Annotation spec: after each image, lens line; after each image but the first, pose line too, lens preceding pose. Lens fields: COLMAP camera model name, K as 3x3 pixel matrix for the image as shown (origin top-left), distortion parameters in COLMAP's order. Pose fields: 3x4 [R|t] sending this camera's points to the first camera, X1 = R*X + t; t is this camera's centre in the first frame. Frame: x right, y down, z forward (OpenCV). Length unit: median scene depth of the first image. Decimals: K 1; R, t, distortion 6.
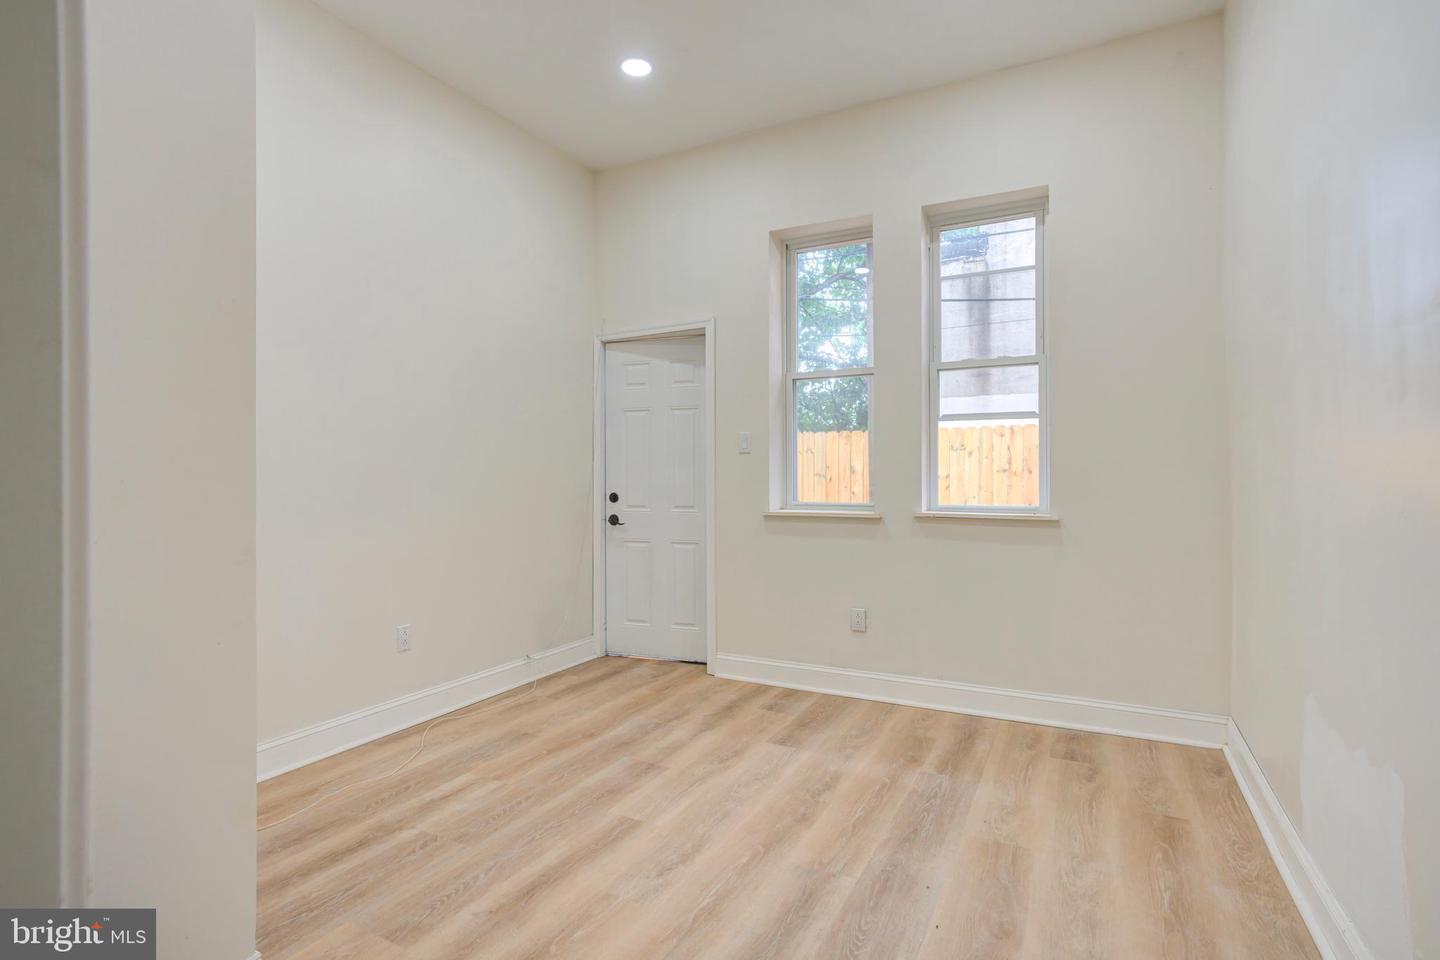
lens RADIAL K [[743.8, 0, 718.1], [0, 743.8, 478.8], [0, 0, 1]] dist [-0.026932, 0.018696]
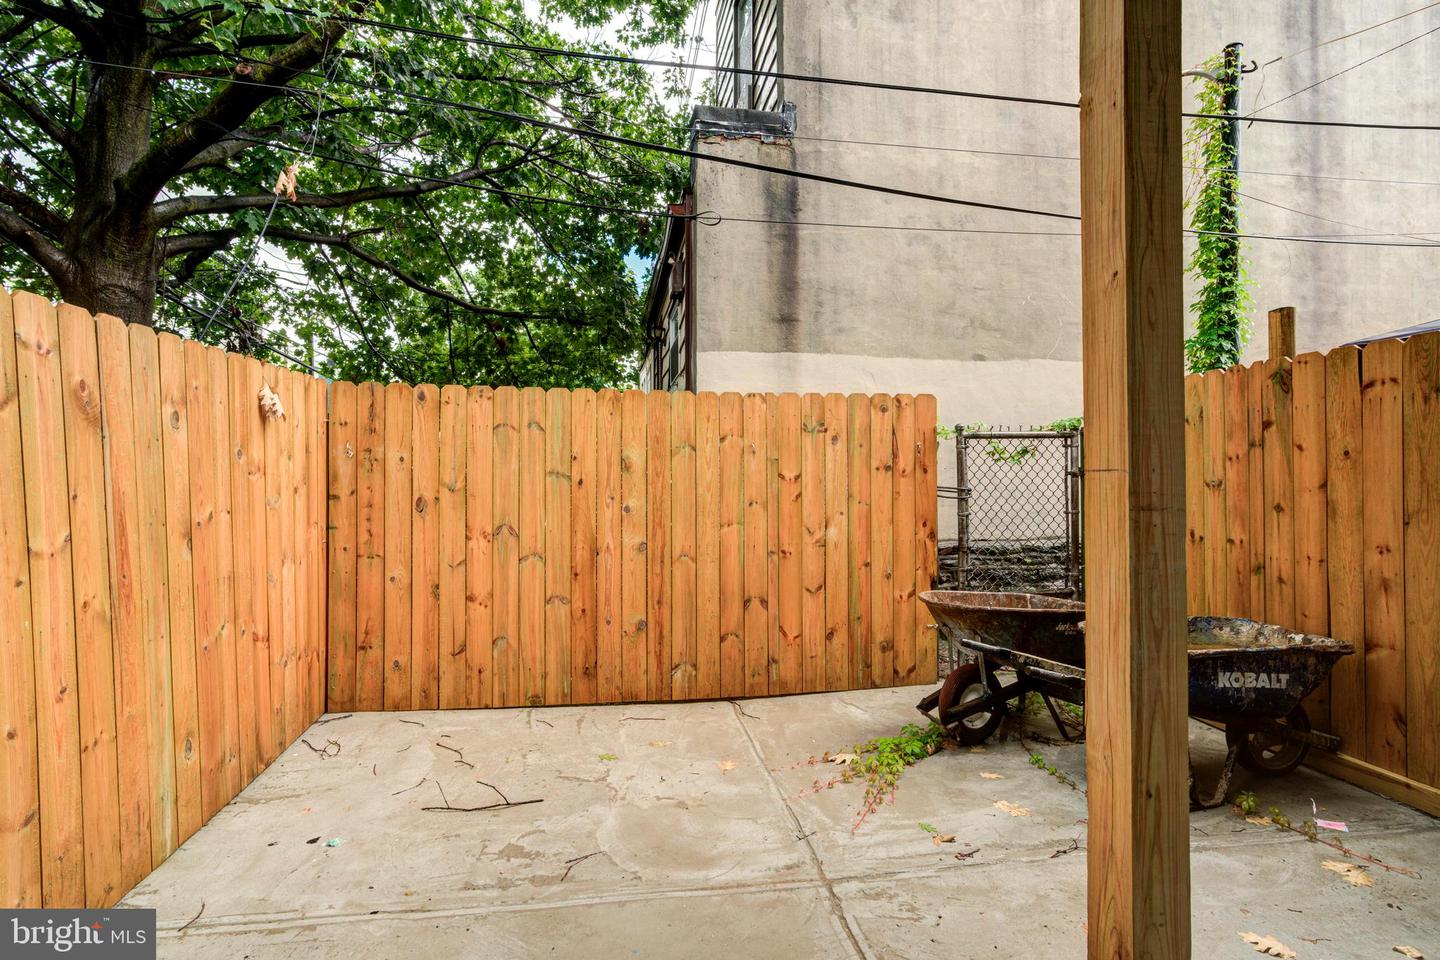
lens RADIAL K [[743.8, 0, 723.8], [0, 743.8, 476.0], [0, 0, 1]] dist [-0.026932, 0.018696]
pose [[0.810626, 0.004649, 0.585545, -0.141802], [-0.001608, 0.999982, -0.005713, -0.001565], [-0.585561, 0.003689, 0.810620, 1.070348]]
